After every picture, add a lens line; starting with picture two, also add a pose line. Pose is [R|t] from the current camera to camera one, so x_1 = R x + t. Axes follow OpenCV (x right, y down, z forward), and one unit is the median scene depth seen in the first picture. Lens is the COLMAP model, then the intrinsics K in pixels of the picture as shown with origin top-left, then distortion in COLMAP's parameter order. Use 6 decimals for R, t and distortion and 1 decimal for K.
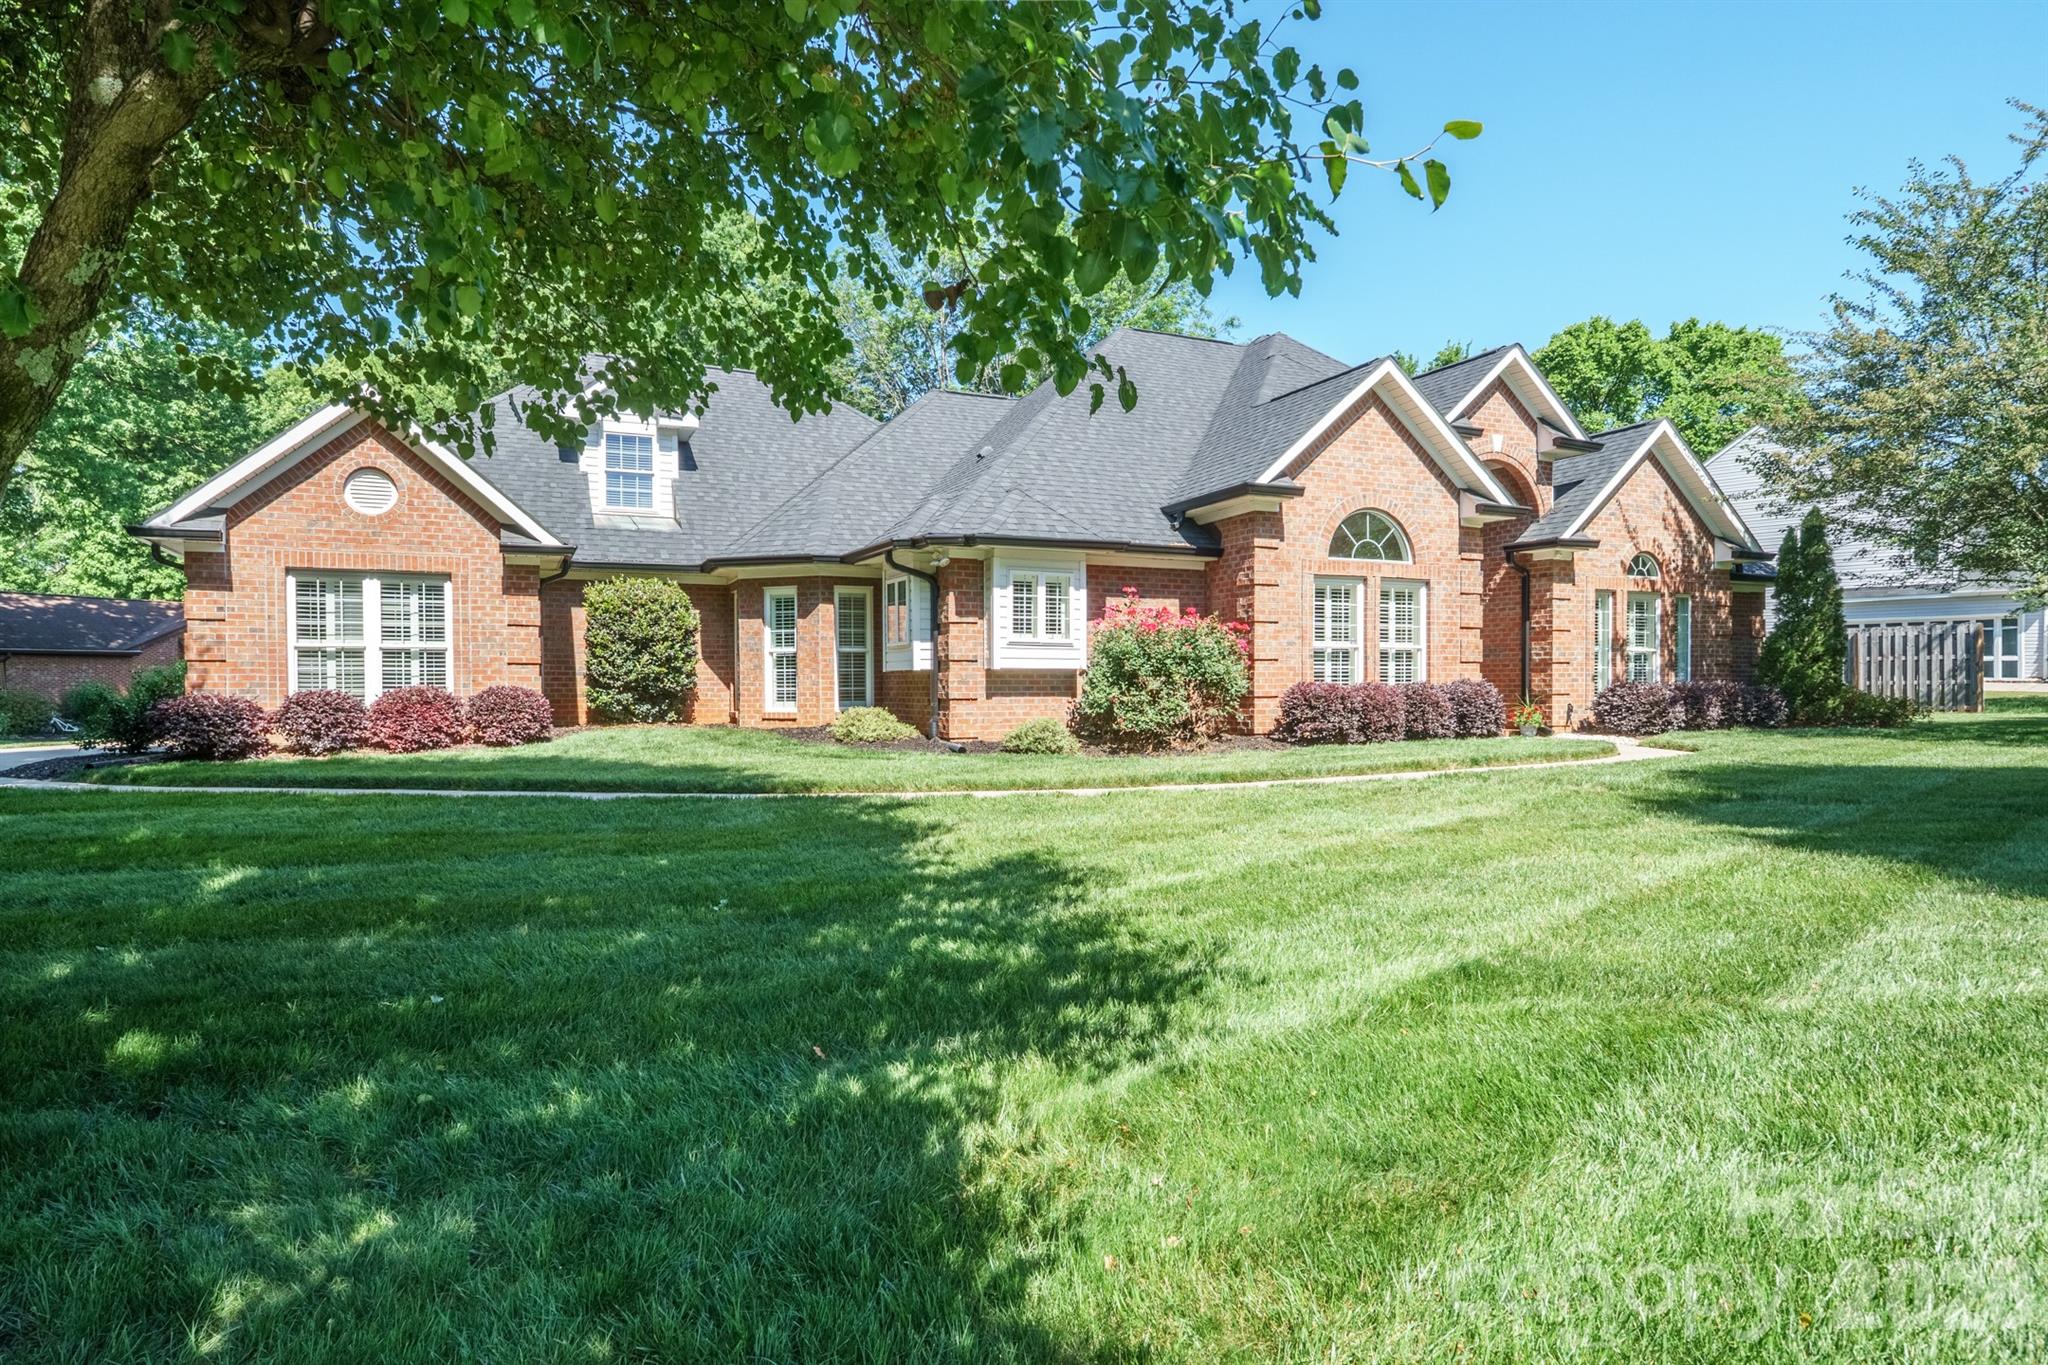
lens RADIAL K [[1157.7, 0, 1024.5], [0, 1157.7, 689.5], [0, 0, 1]] dist [-0.001522, -0.000796]
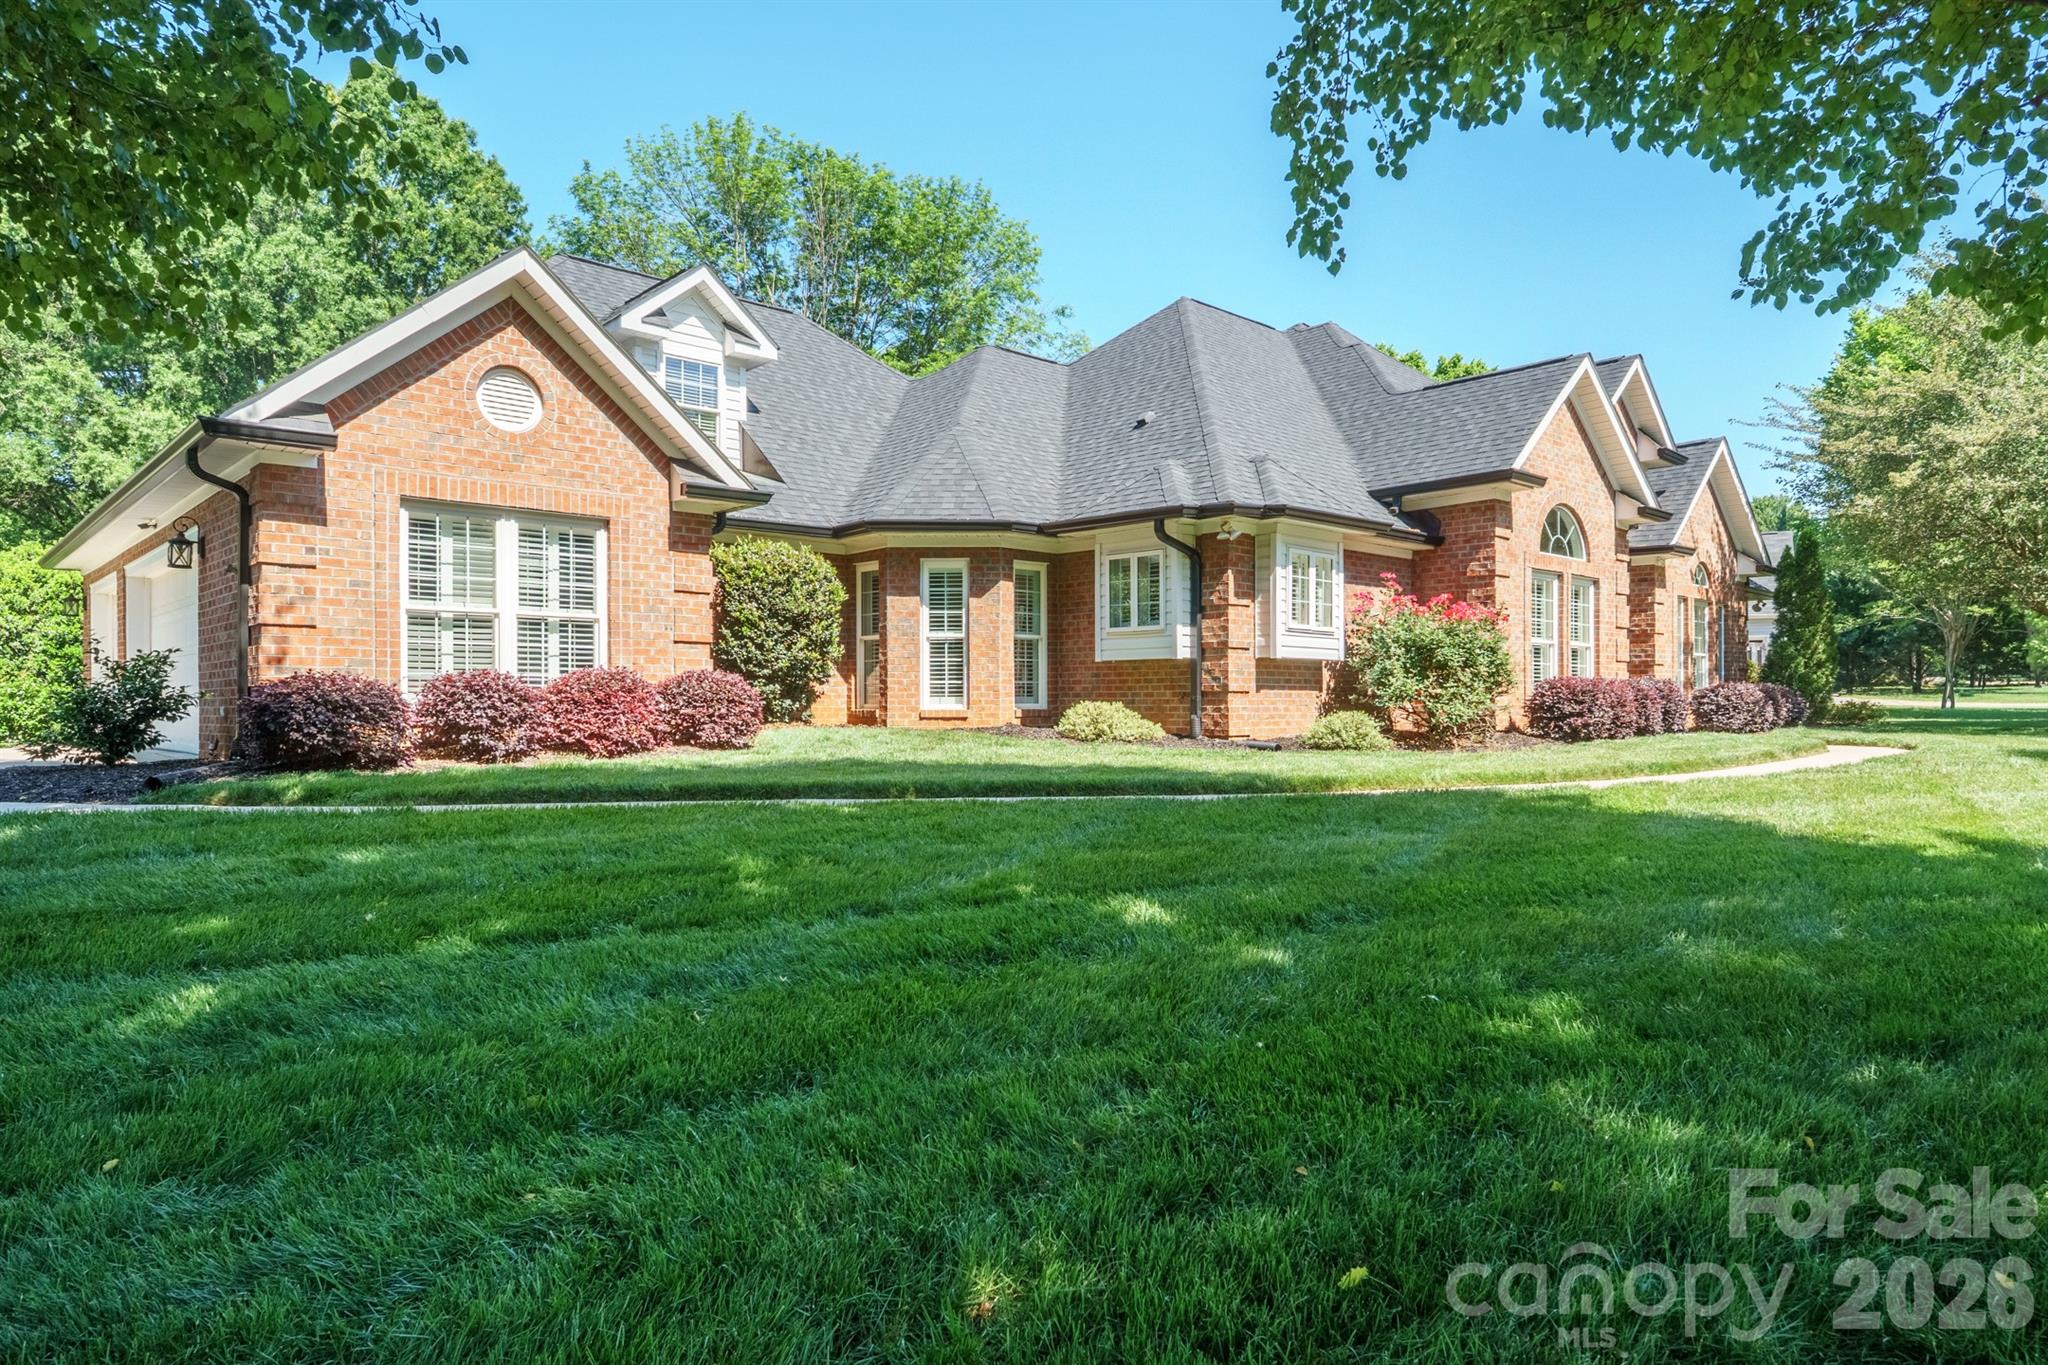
lens RADIAL K [[1246.6, 0, 1024.3], [0, 1246.6, 685.4], [0, 0, 1]] dist [0.003978, 0.000558]
pose [[0.942349, 0.009363, 0.334499, -0.511186], [-0.002987, 0.999804, -0.019571, 0.022074], [-0.334617, 0.017444, 0.942193, 0.154292]]
